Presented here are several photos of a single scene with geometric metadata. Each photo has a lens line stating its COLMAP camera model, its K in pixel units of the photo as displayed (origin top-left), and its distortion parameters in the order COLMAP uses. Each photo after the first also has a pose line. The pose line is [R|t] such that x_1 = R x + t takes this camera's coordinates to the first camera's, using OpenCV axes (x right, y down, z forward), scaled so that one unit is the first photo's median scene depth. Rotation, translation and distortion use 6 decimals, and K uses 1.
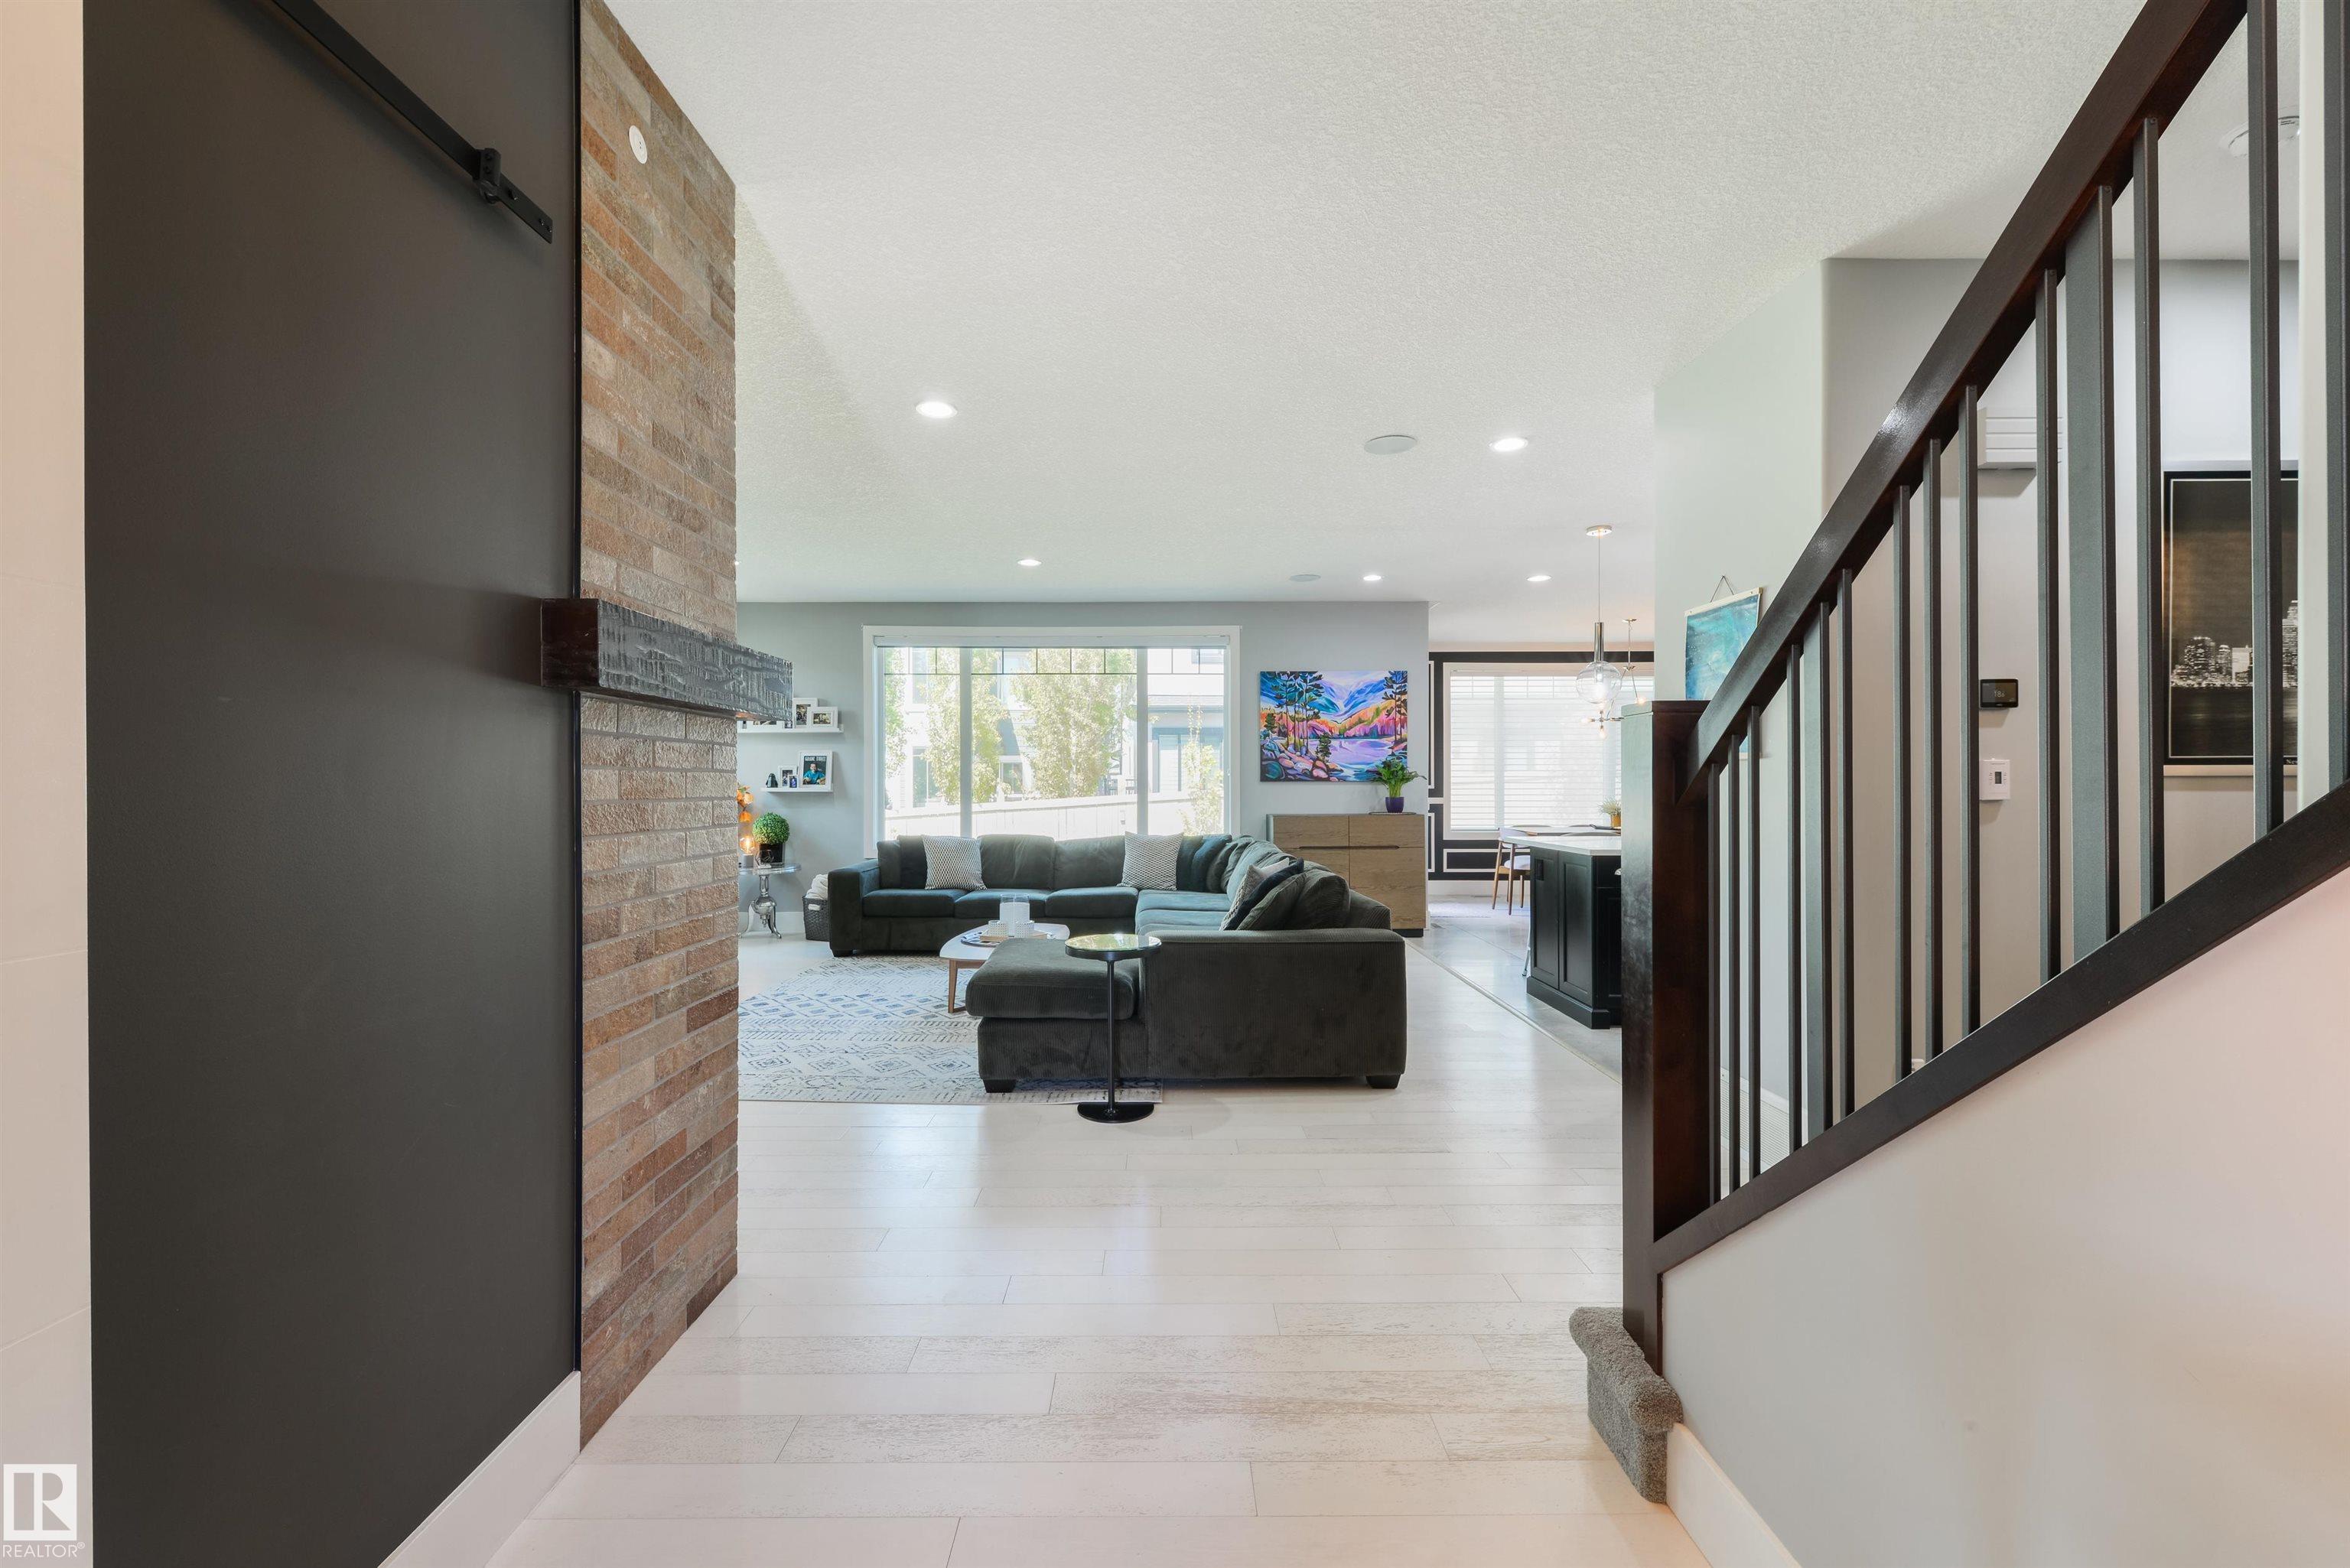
lens RADIAL K [[921.6, 0, 1156.8], [0, 921.6, 785.5], [0, 0, 1]] dist [0.005496, -0.001267]
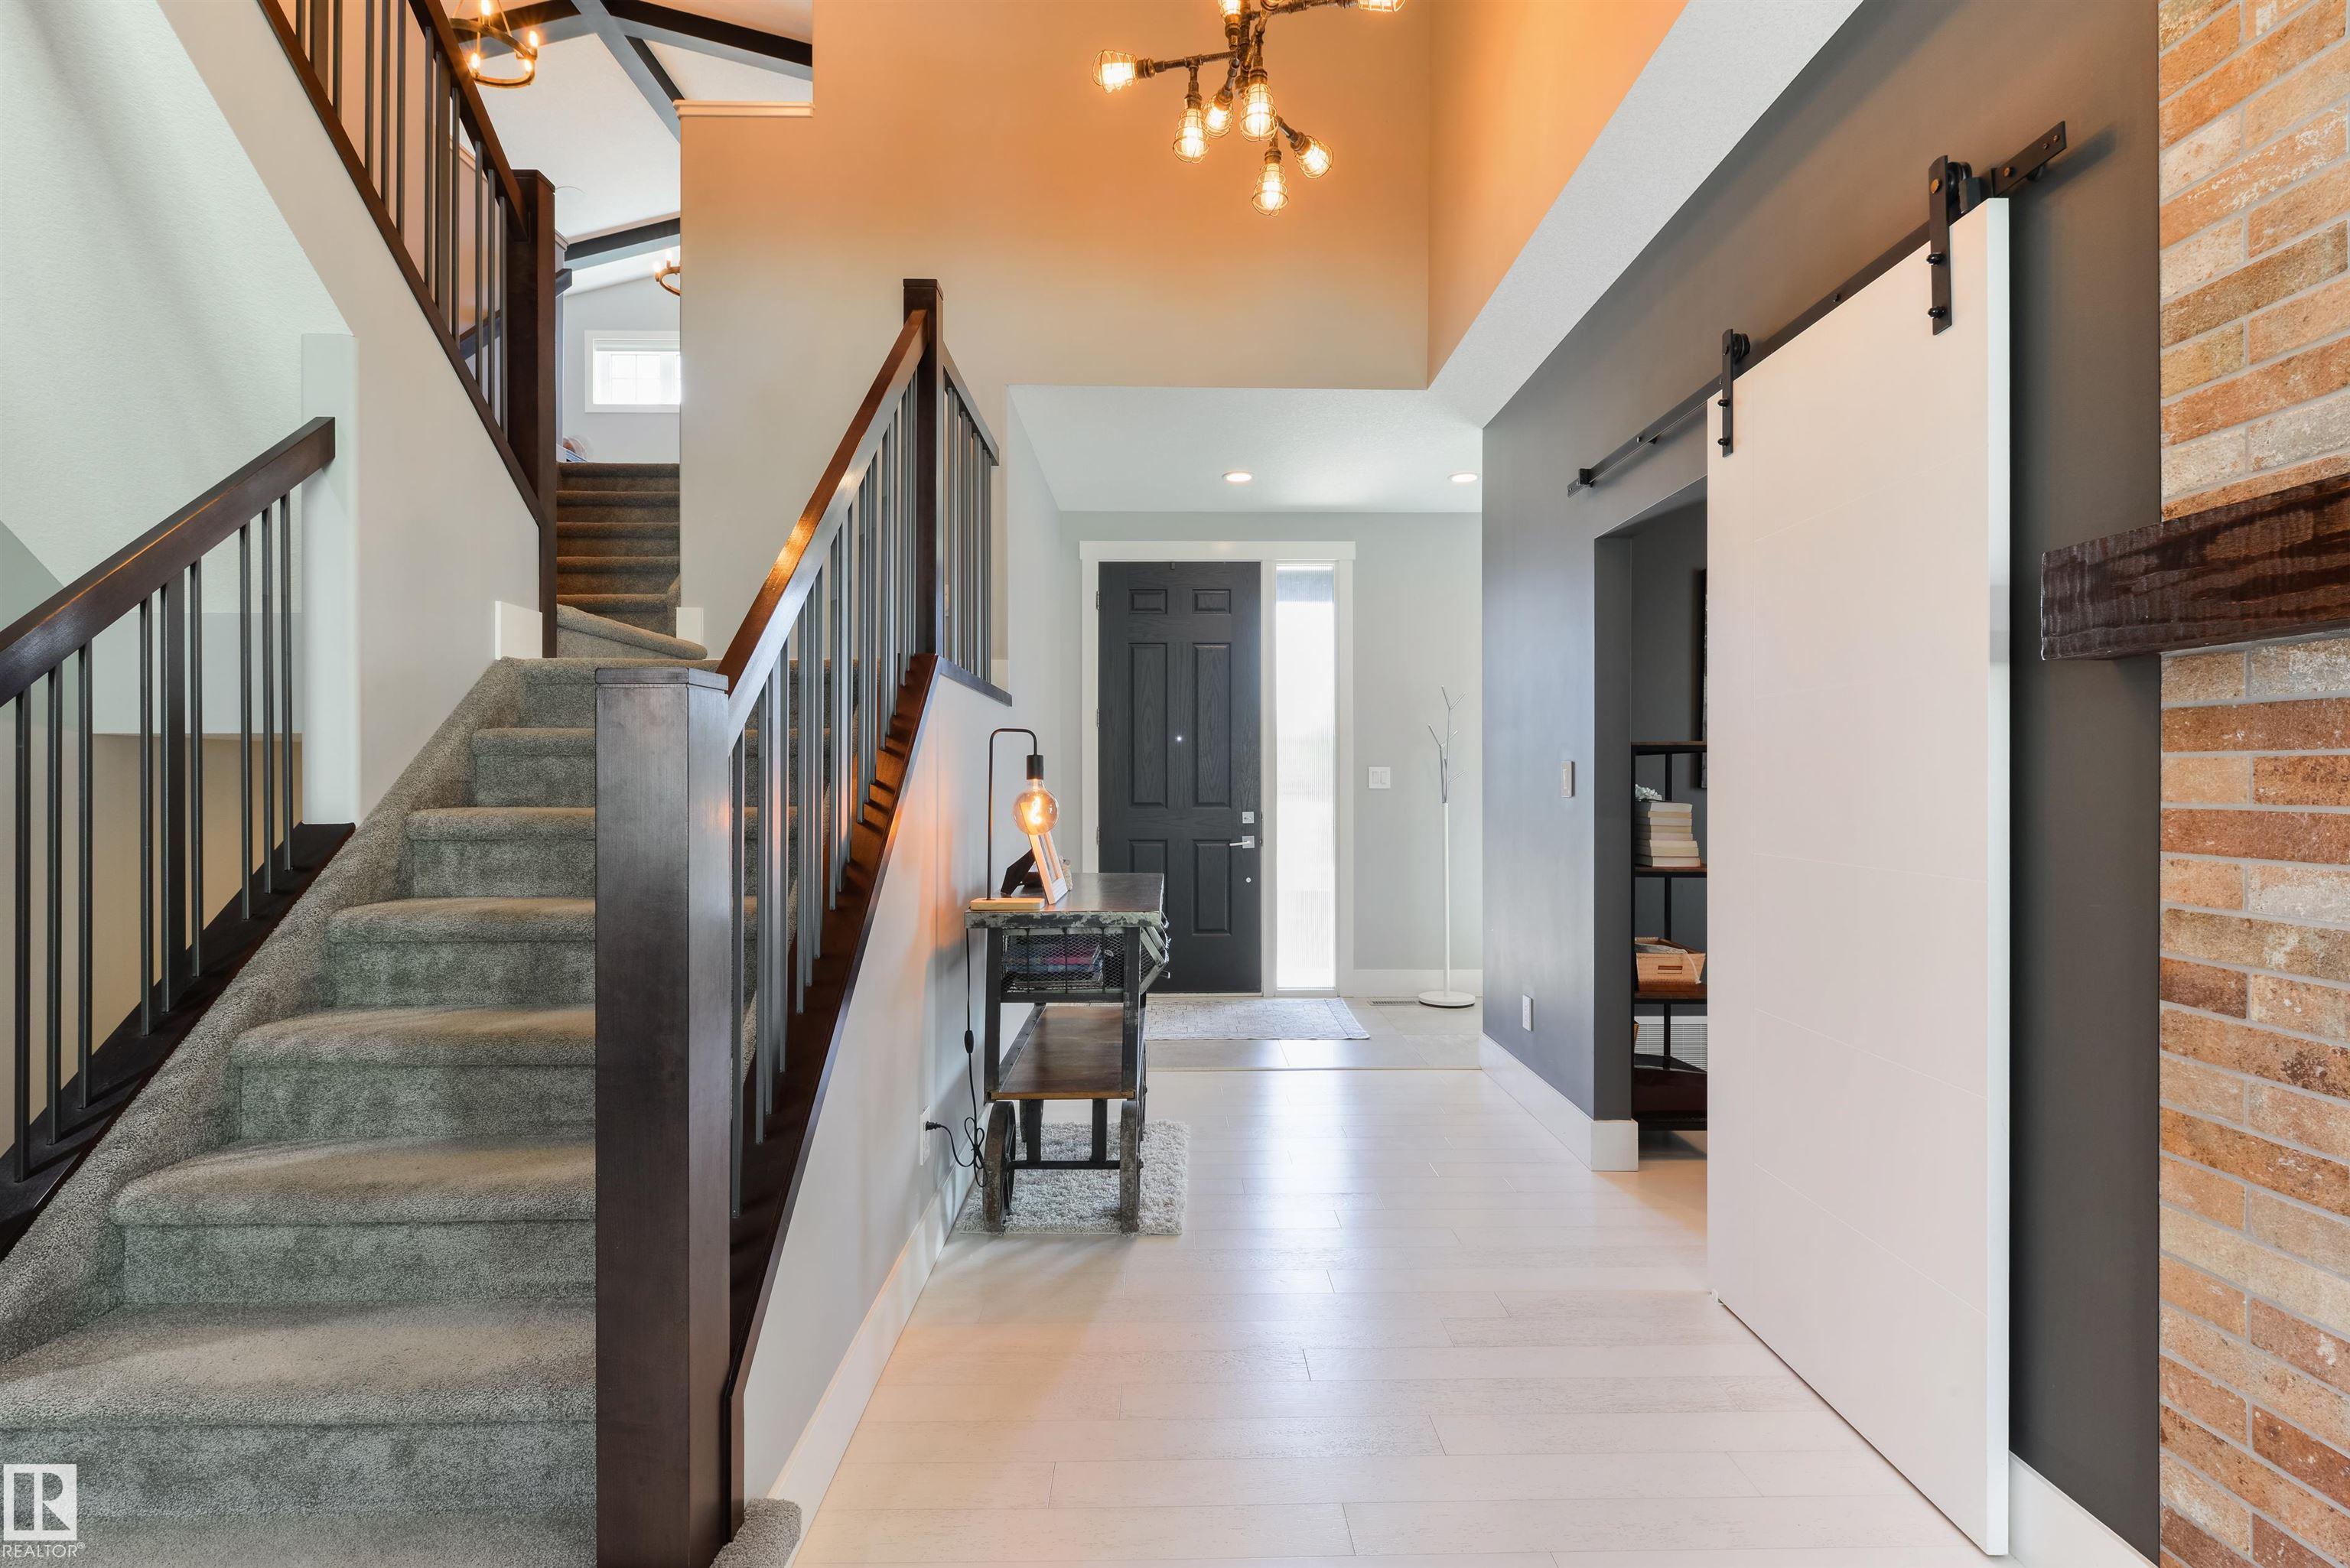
lens RADIAL K [[1077.3, 0, 1174.4], [0, 1077.3, 774.7], [0, 0, 1]] dist [0.000107, -0.000791]
pose [[-0.999932, 0.000503, -0.011689, 0.037482], [0.000549, 0.999992, -0.003942, -0.000286], [0.011687, -0.003948, -0.999924, 0.411436]]
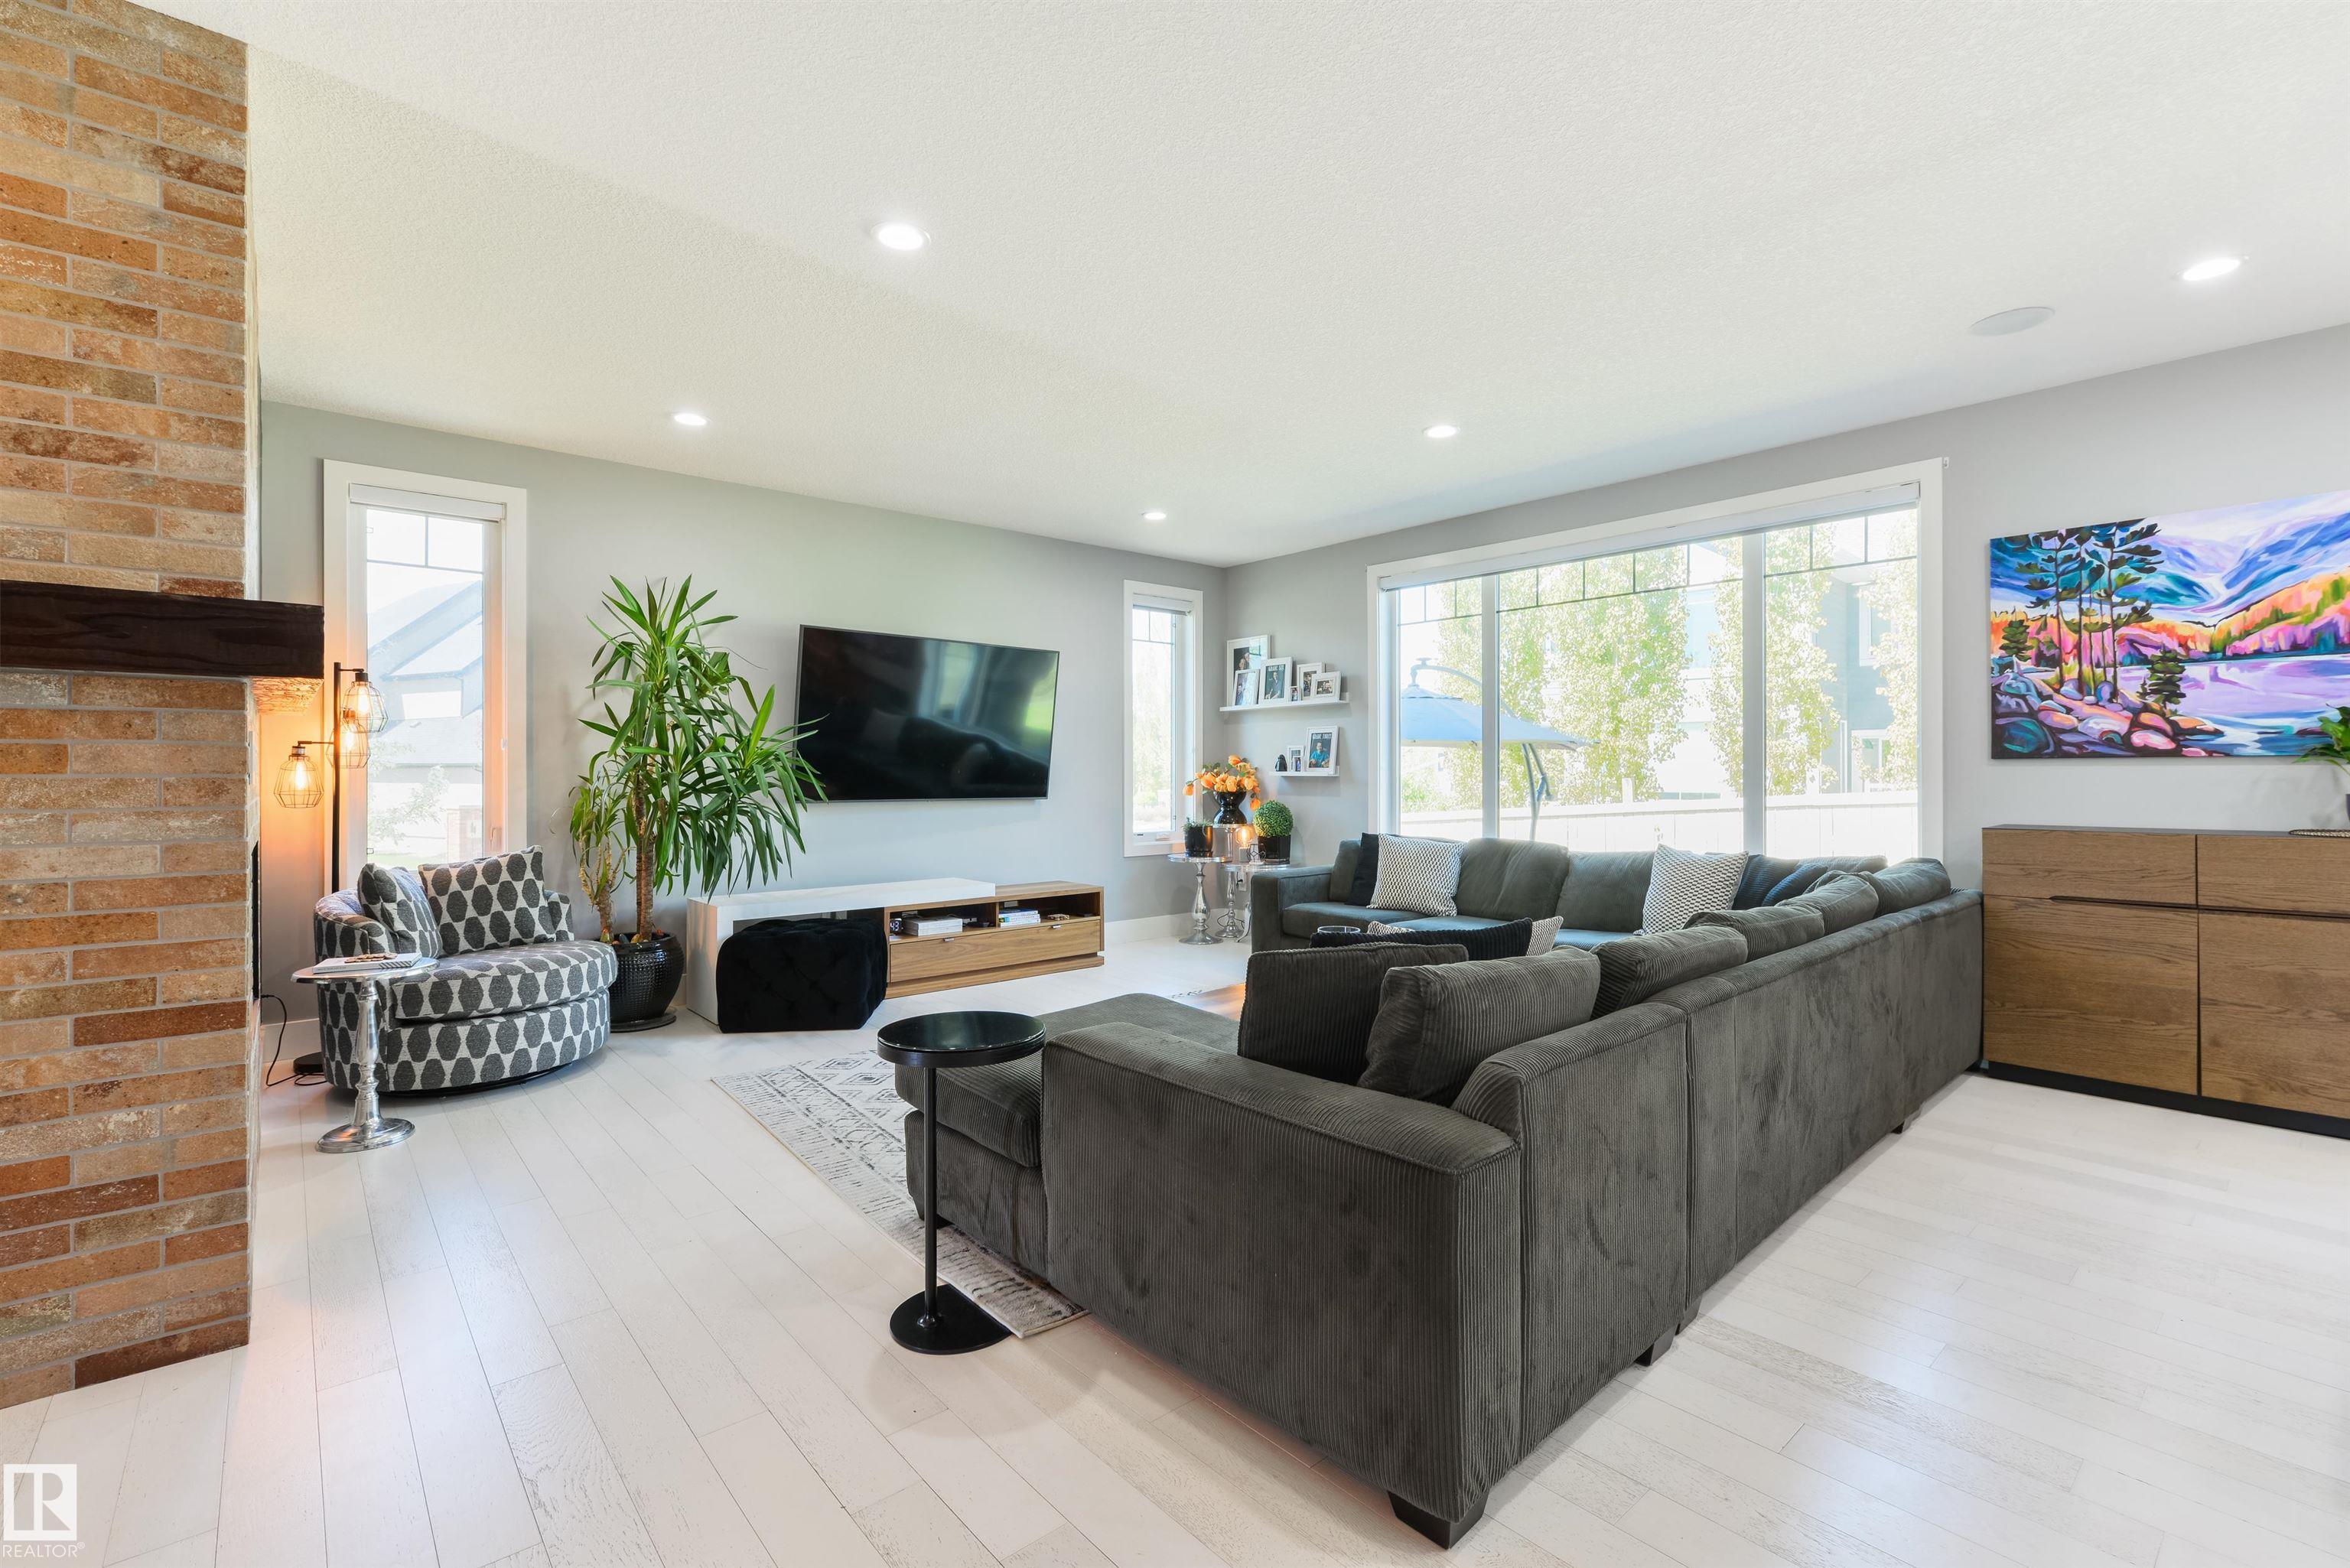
lens RADIAL K [[1028.7, 0, 1204.2], [0, 1028.7, 771.5], [0, 0, 1]] dist [0.004062, -0.001815]
pose [[0.667747, -0.000259, -0.744388, 0.250086], [-0.000405, 1.000000, -0.000711, 0.003167], [0.744388, 0.000776, 0.667747, 0.314425]]
